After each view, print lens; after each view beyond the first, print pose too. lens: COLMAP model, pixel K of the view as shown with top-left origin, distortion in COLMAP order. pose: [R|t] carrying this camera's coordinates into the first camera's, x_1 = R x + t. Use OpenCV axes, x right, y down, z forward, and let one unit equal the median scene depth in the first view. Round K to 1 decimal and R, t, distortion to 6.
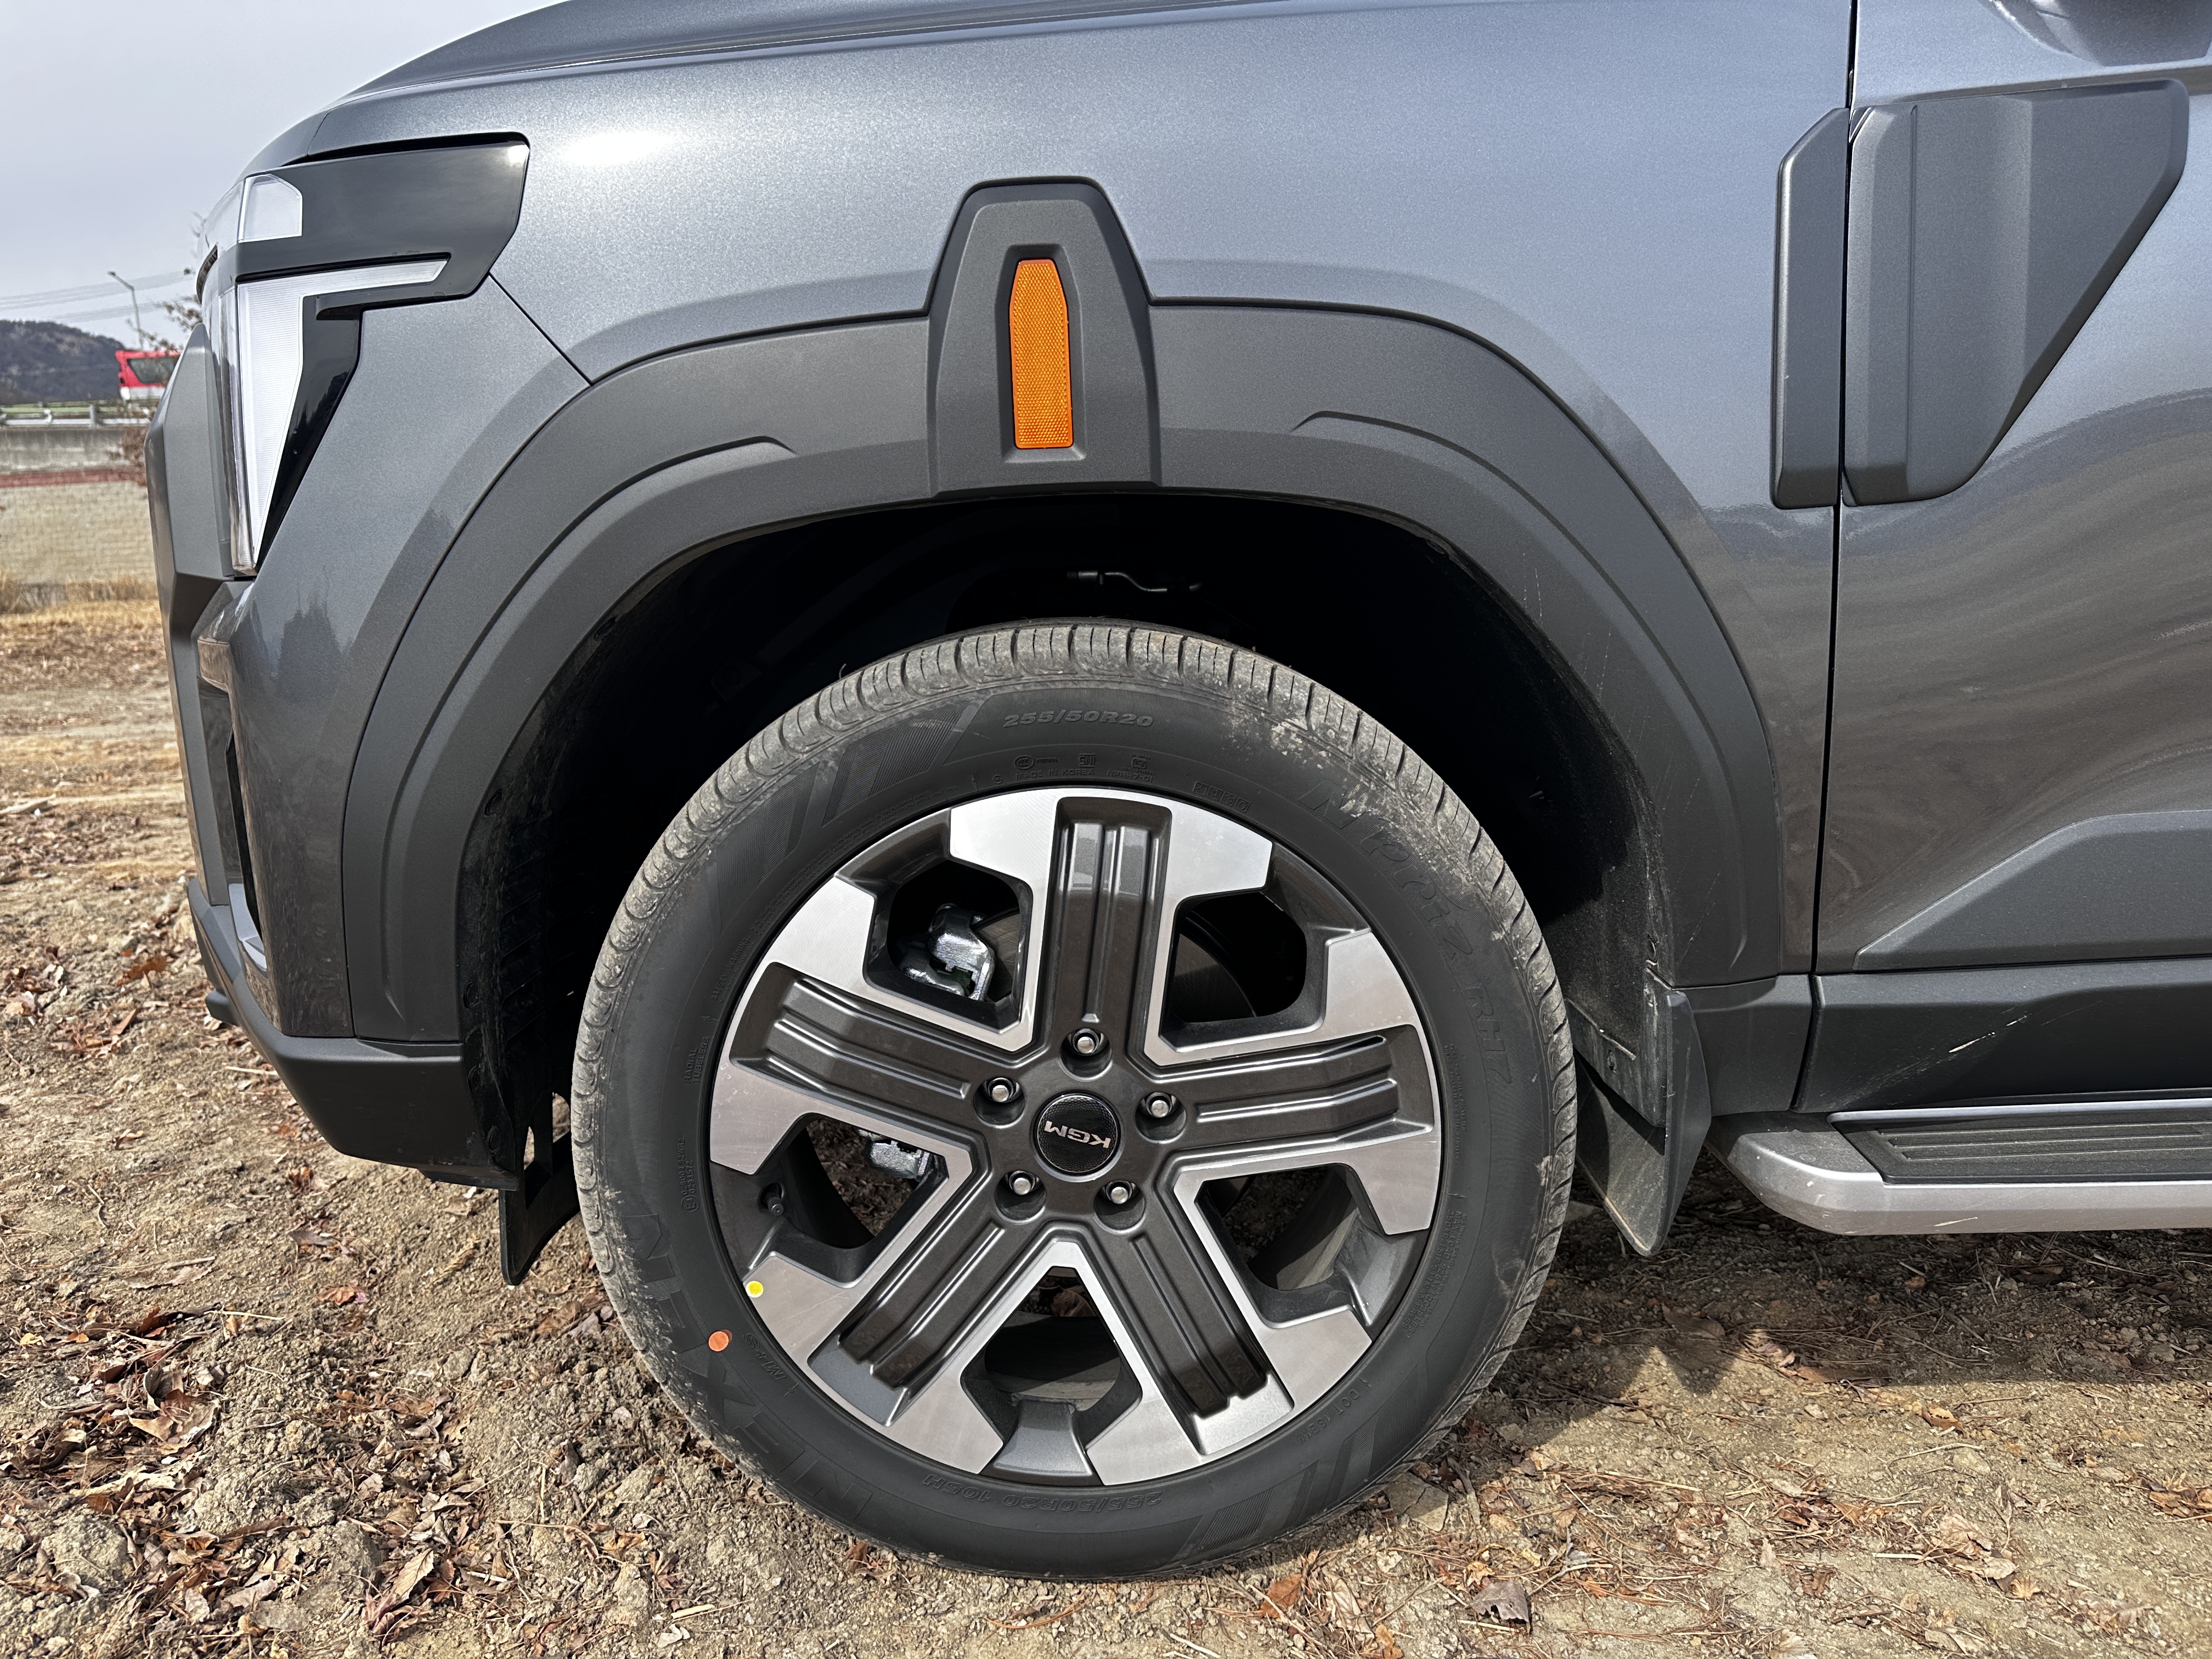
lens RADIAL K [[1550.9, 0, 1116.5], [0, 1550.9, 829.9], [0, 0, 1]] dist [0.044985, -0.055856]
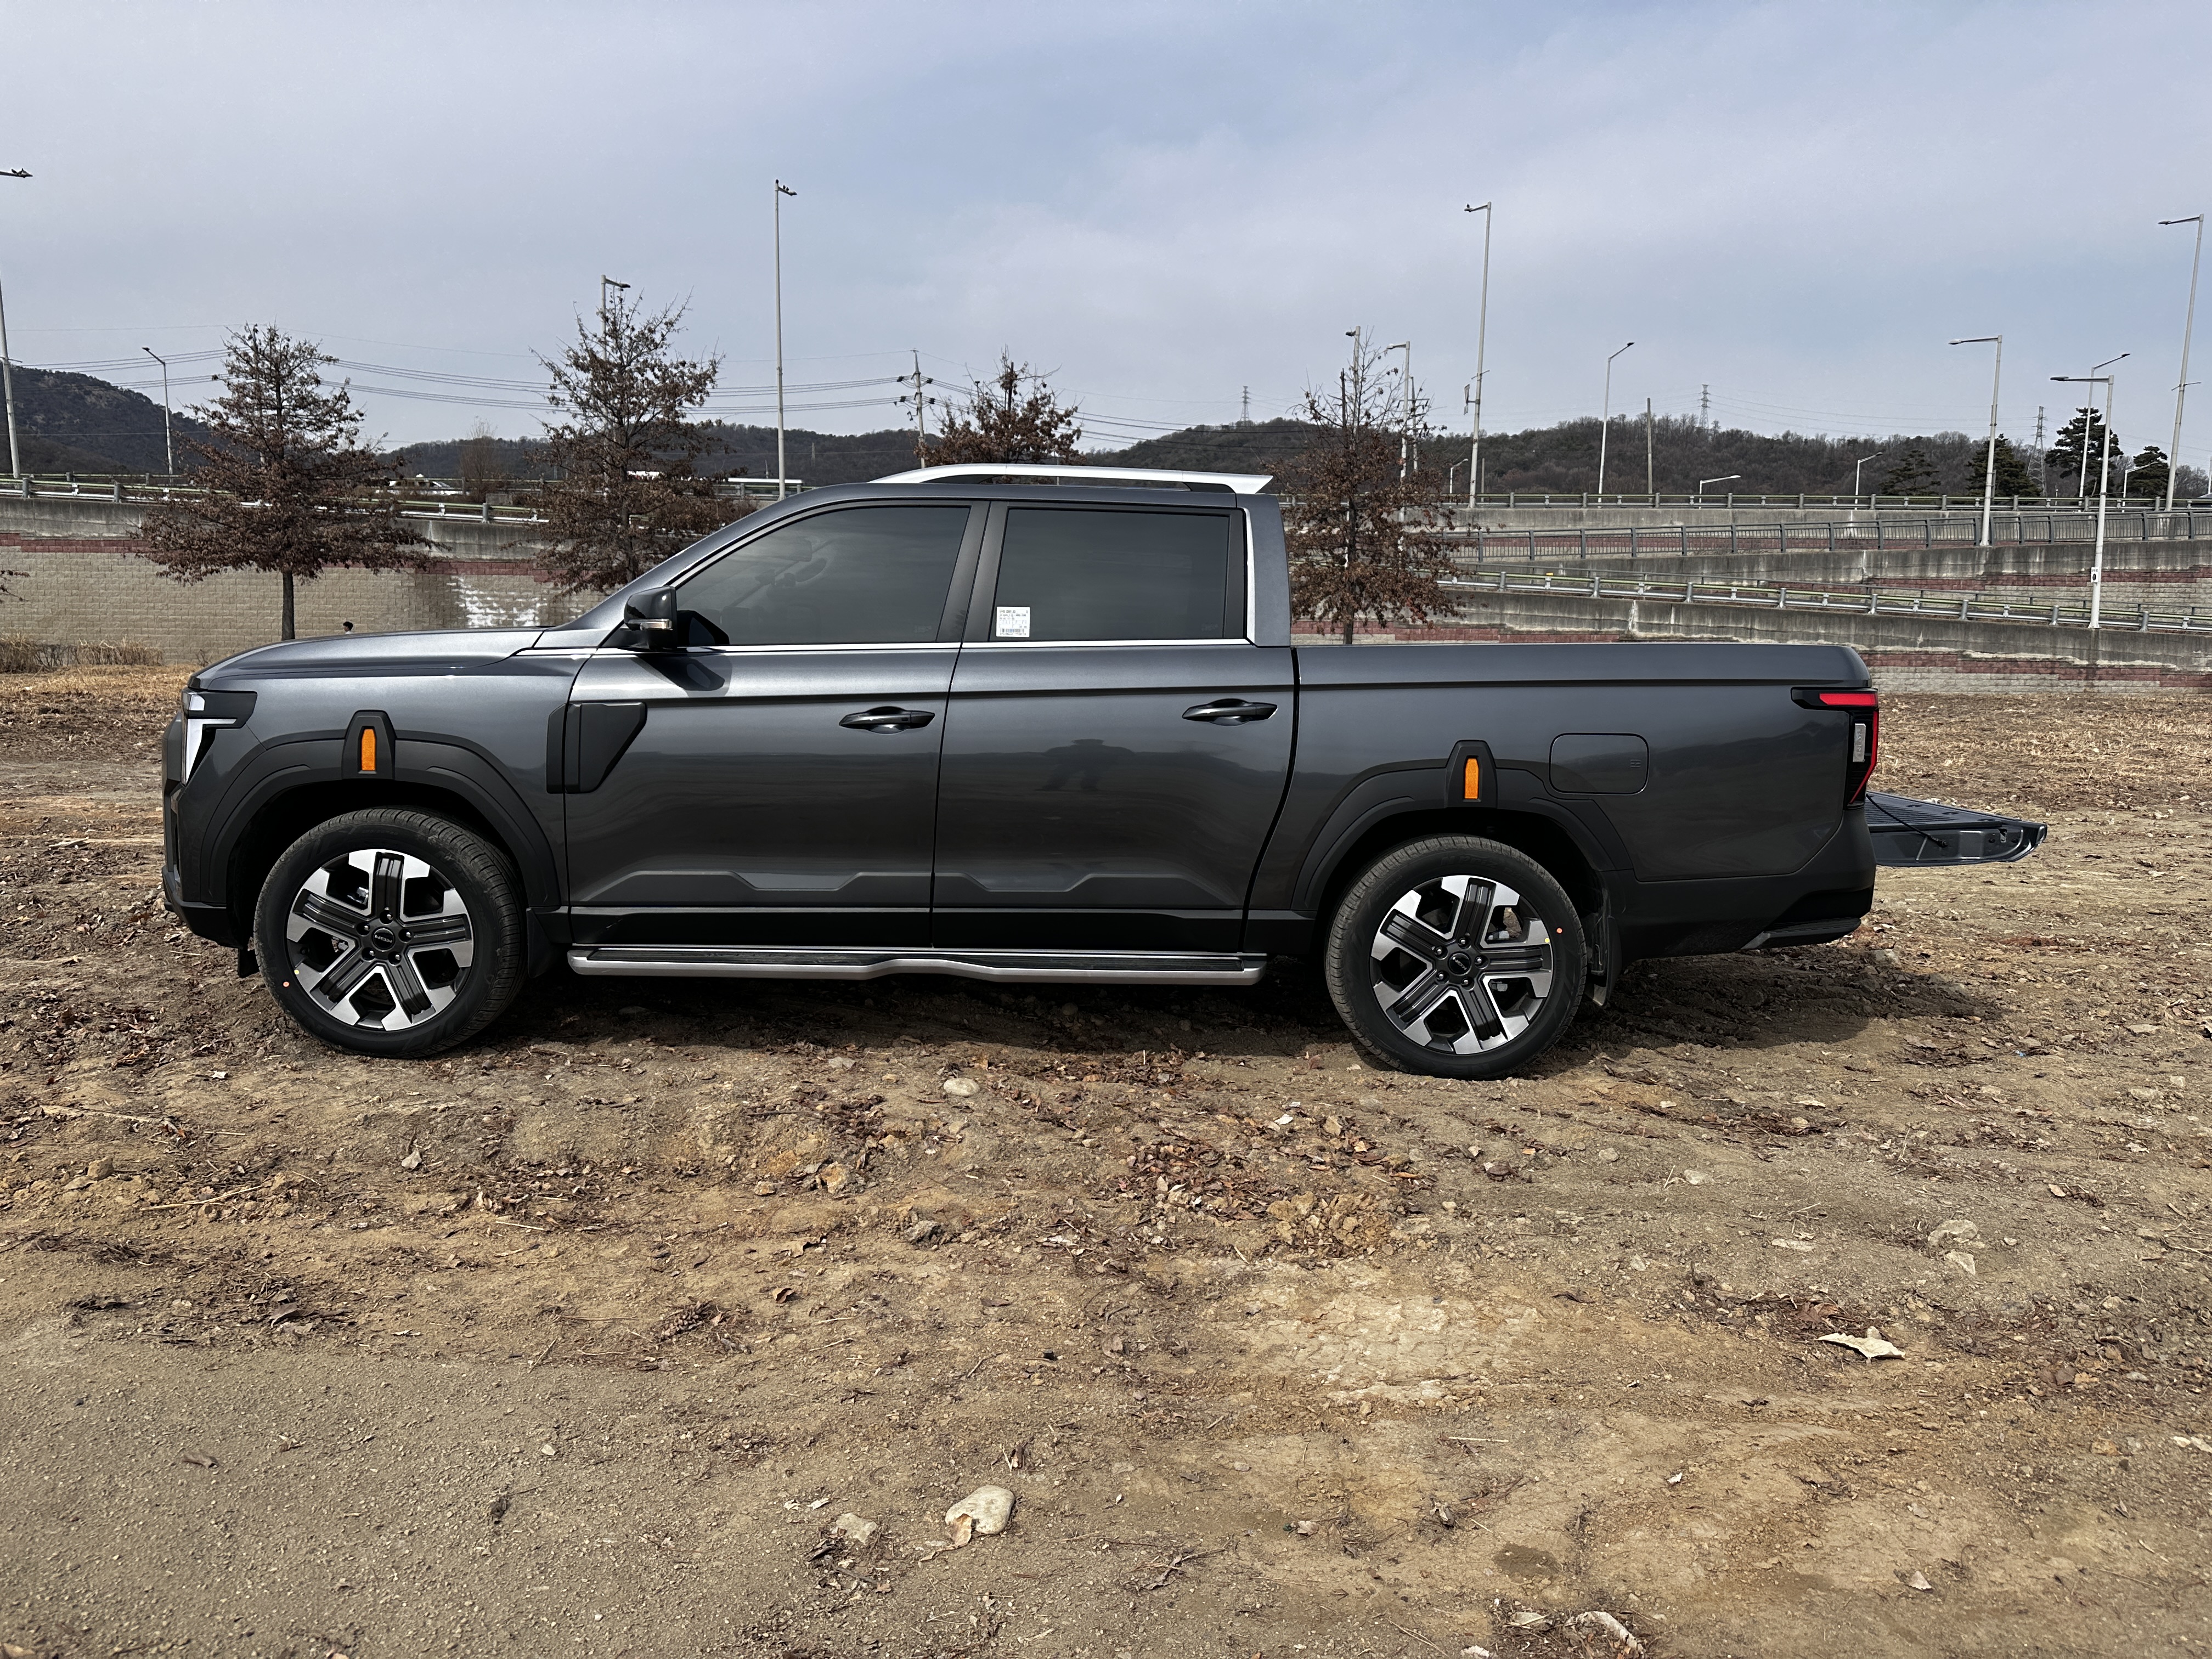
lens RADIAL K [[1550.9, 0, 1118.4], [0, 1550.9, 833.3], [0, 0, 1]] dist [0.044985, -0.055856]
pose [[0.998327, 0.057360, 0.007227, 1.723856], [-0.056784, 0.996344, -0.063829, 0.075667], [-0.010862, 0.063312, 0.997935, -2.872531]]
